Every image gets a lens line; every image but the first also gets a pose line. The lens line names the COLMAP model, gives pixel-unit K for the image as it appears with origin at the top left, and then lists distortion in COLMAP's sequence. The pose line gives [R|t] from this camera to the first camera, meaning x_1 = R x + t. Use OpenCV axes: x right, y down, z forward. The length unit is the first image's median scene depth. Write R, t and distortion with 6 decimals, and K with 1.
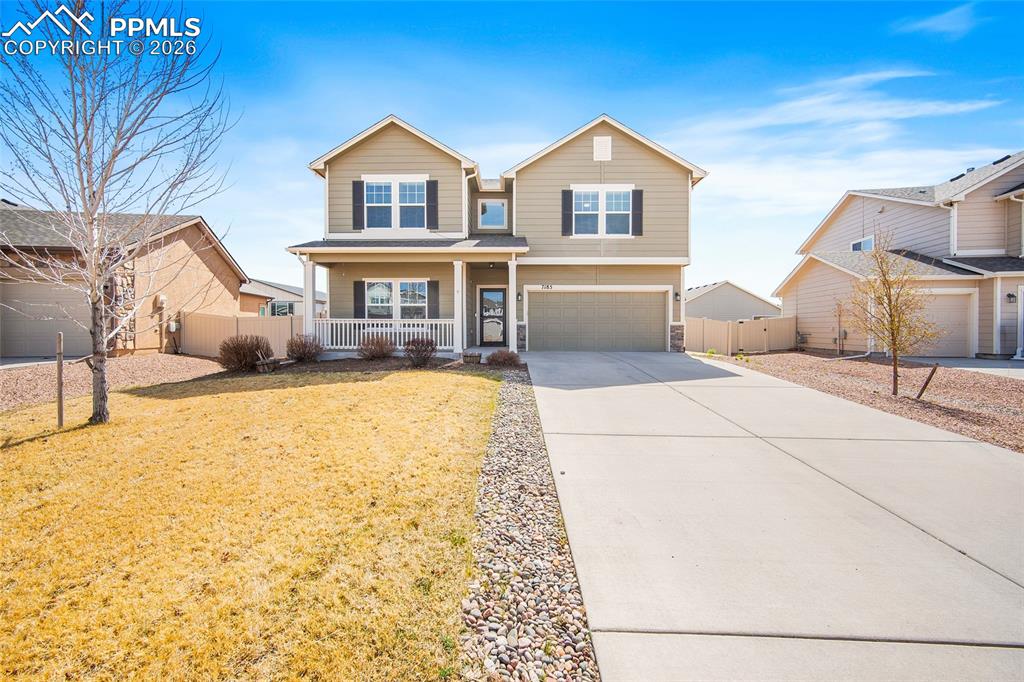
lens RADIAL K [[406.2, 0, 506.9], [0, 406.2, 344.5], [0, 0, 1]] dist [0.000064, 0.000280]
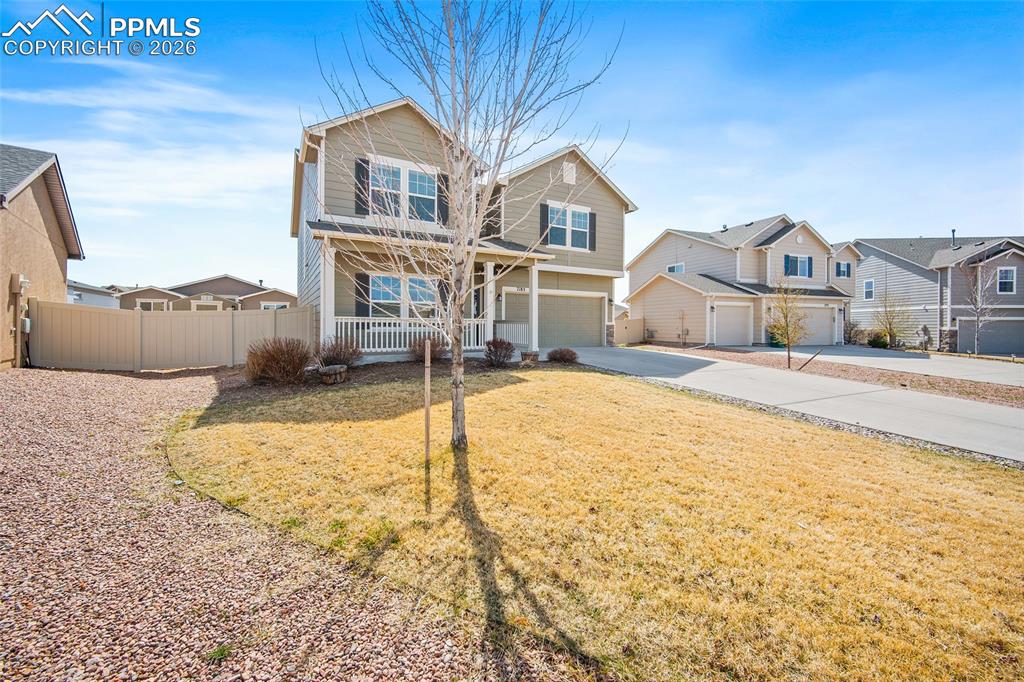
lens RADIAL K [[406.2, 0, 506.9], [0, 406.2, 344.5], [0, 0, 1]] dist [0.000064, 0.000280]
pose [[0.865181, -0.021296, 0.501007, -0.510393], [0.016971, 0.999769, 0.013190, -0.009718], [-0.501172, -0.002909, 0.865343, 0.082520]]
